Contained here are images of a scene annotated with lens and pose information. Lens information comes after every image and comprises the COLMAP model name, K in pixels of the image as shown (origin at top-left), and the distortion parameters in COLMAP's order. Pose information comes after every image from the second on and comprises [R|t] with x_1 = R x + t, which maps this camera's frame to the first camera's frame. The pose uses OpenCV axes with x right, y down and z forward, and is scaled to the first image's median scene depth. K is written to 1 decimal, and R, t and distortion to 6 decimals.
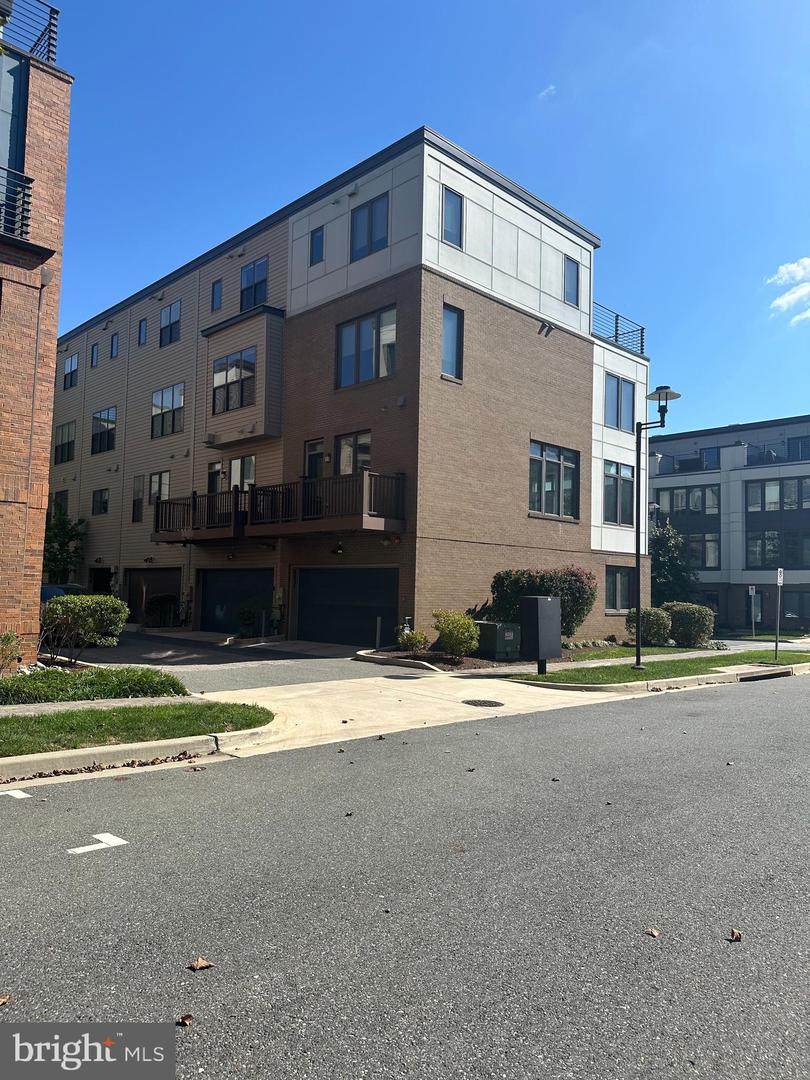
lens RADIAL K [[750.4, 0, 405.0], [0, 750.4, 540.0], [0, 0, 1]] dist [0.090363, -0.131612]
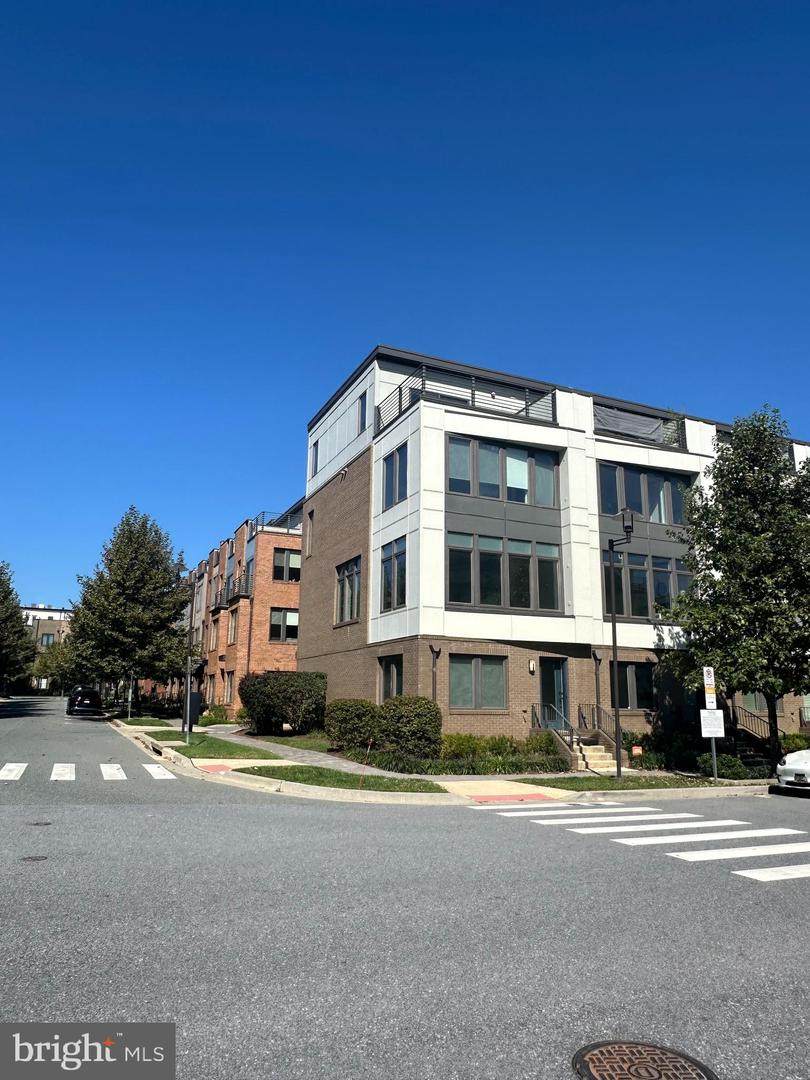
lens RADIAL K [[725.8, 0, 405.0], [0, 725.8, 540.0], [0, 0, 1]] dist [-0.024202, -0.000110]
pose [[-0.346348, -0.232286, -0.908893, 1.131112], [0.037127, 0.964706, -0.260698, 0.131696], [0.937371, -0.124037, -0.325500, 1.371252]]
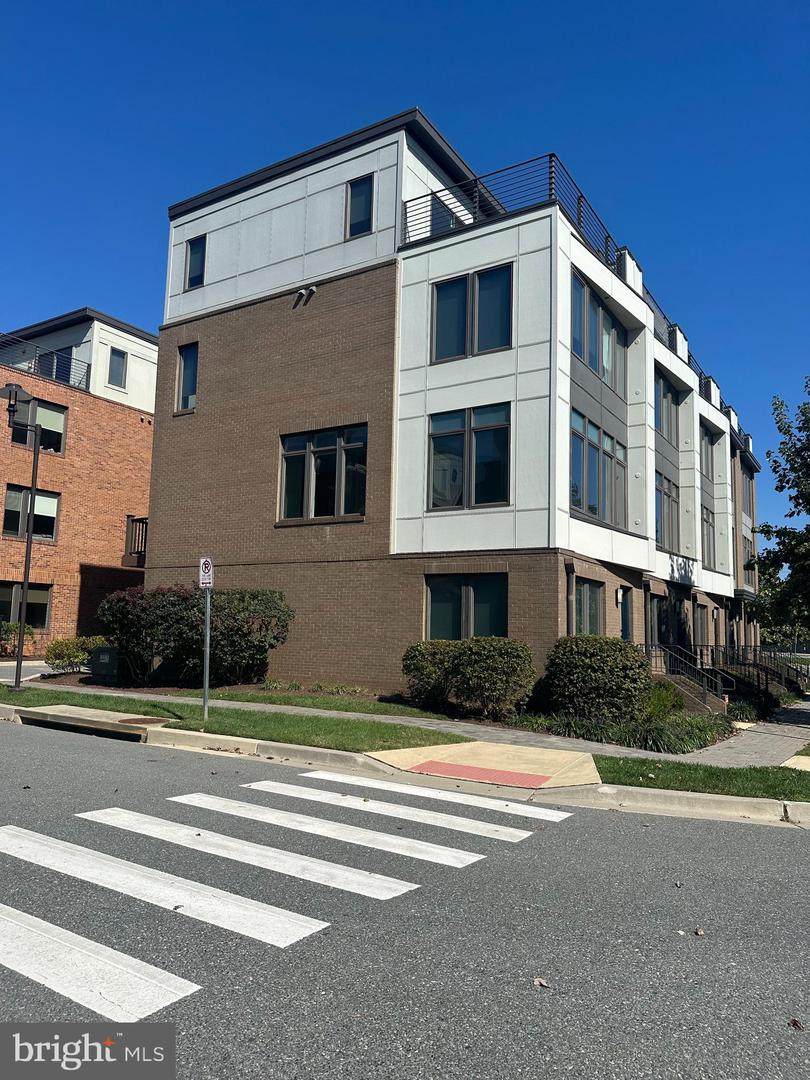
lens RADIAL K [[750.4, 0, 405.0], [0, 750.4, 540.0], [0, 0, 1]] dist [0.090363, -0.131612]
pose [[0.223549, -0.133477, -0.965510, 0.903971], [0.040953, 0.990990, -0.127518, 0.086736], [0.973832, -0.011034, 0.227002, 0.854964]]
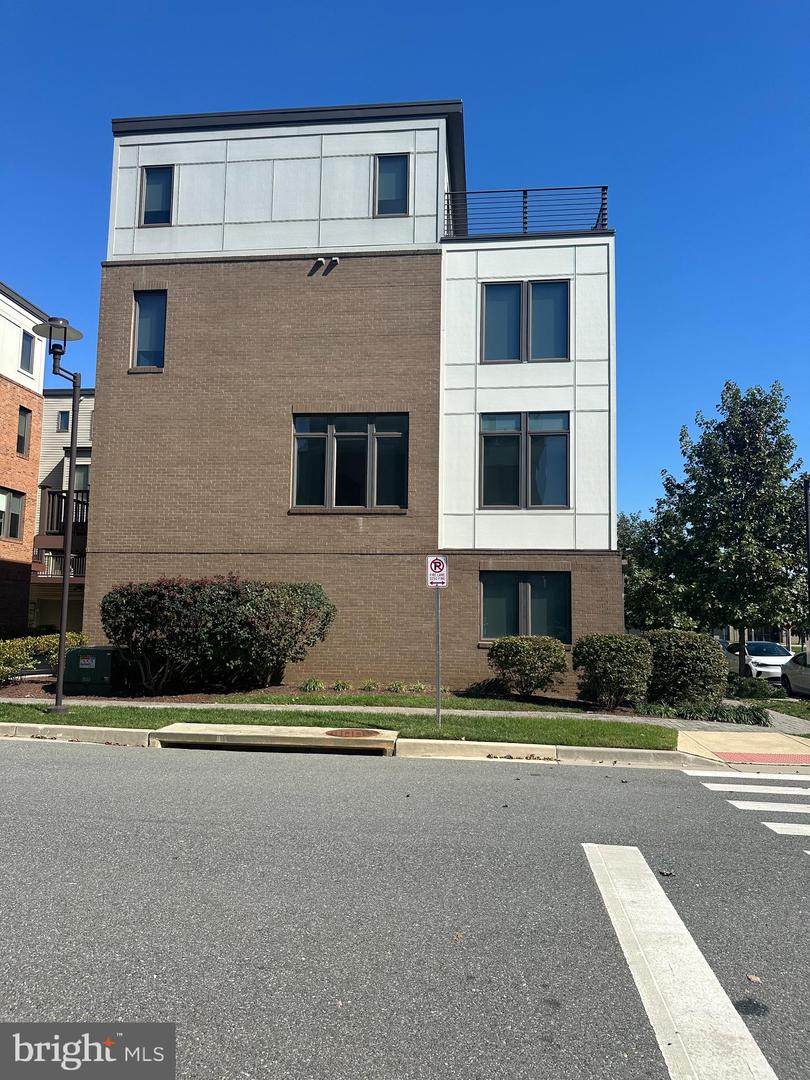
lens RADIAL K [[750.4, 0, 405.0], [0, 750.4, 540.0], [0, 0, 1]] dist [0.090363, -0.131612]
pose [[0.630674, -0.093544, -0.770389, 0.745737], [0.046577, 0.995482, -0.082746, 0.058565], [0.774649, 0.016303, 0.632182, 0.546208]]
